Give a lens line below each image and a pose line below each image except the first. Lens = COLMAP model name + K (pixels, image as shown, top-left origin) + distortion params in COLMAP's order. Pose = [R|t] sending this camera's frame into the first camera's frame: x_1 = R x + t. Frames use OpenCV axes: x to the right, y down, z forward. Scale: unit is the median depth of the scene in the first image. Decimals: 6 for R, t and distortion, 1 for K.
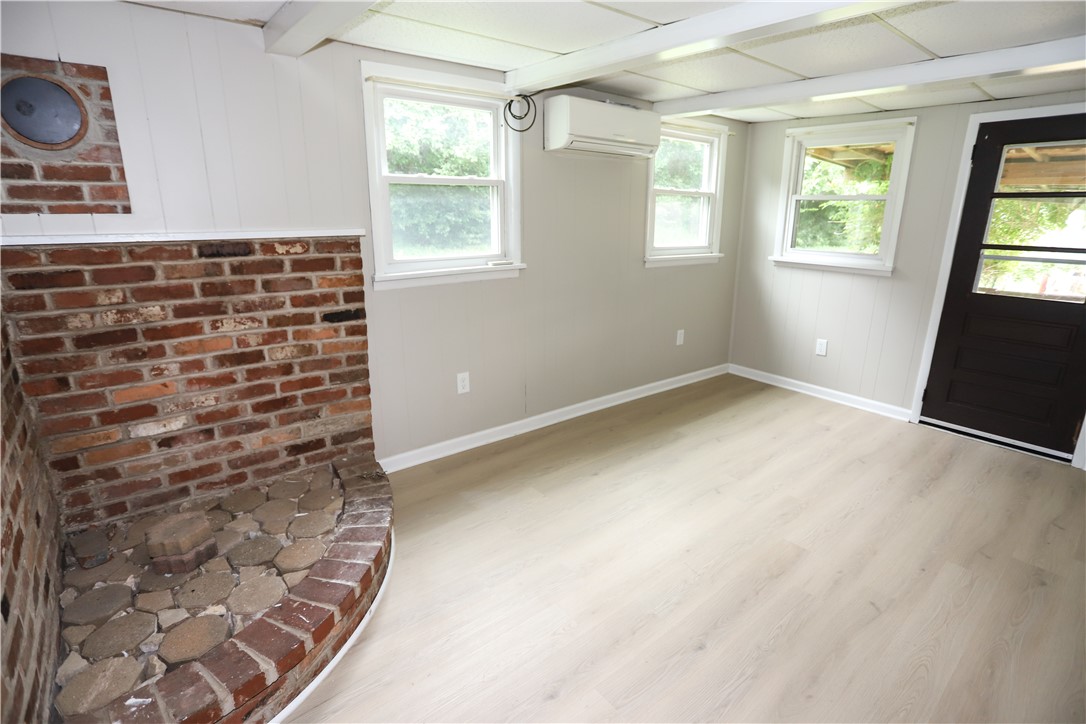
lens RADIAL K [[526.2, 0, 542.0], [0, 526.2, 358.3], [0, 0, 1]] dist [-0.077383, 0.032679]
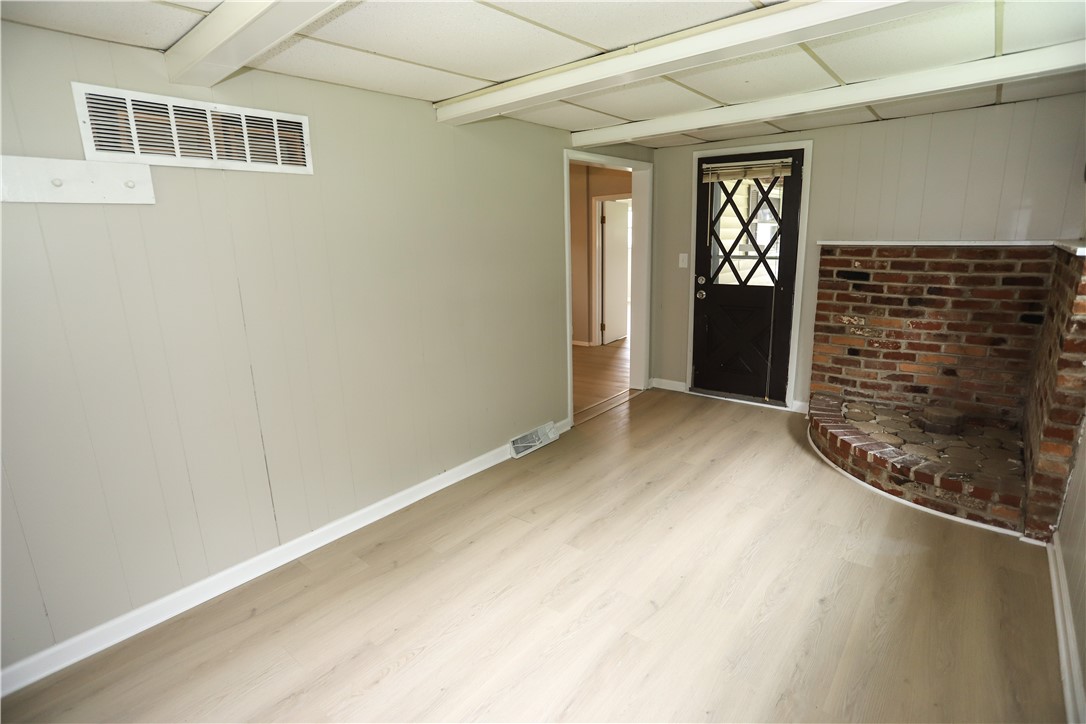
lens RADIAL K [[526.2, 0, 542.0], [0, 526.2, 358.3], [0, 0, 1]] dist [-0.077383, 0.032679]
pose [[-0.982573, 0.062991, -0.174878, 0.729532], [-0.028637, 0.878295, 0.477261, -0.487698], [0.183658, 0.473952, -0.861185, 1.740366]]
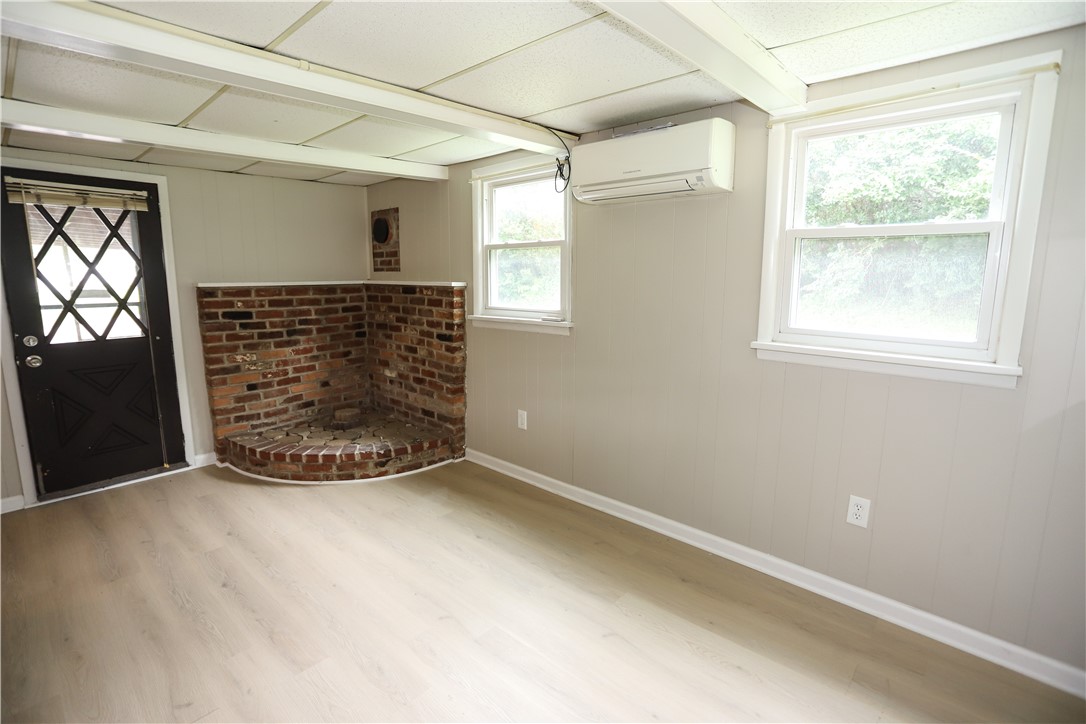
lens RADIAL K [[526.2, 0, 542.0], [0, 526.2, 358.3], [0, 0, 1]] dist [-0.077383, 0.032679]
pose [[0.146716, 0.152064, -0.977421, 1.276135], [-0.265172, 0.957993, 0.109237, -0.289704], [0.952973, 0.243157, 0.180876, 1.092251]]
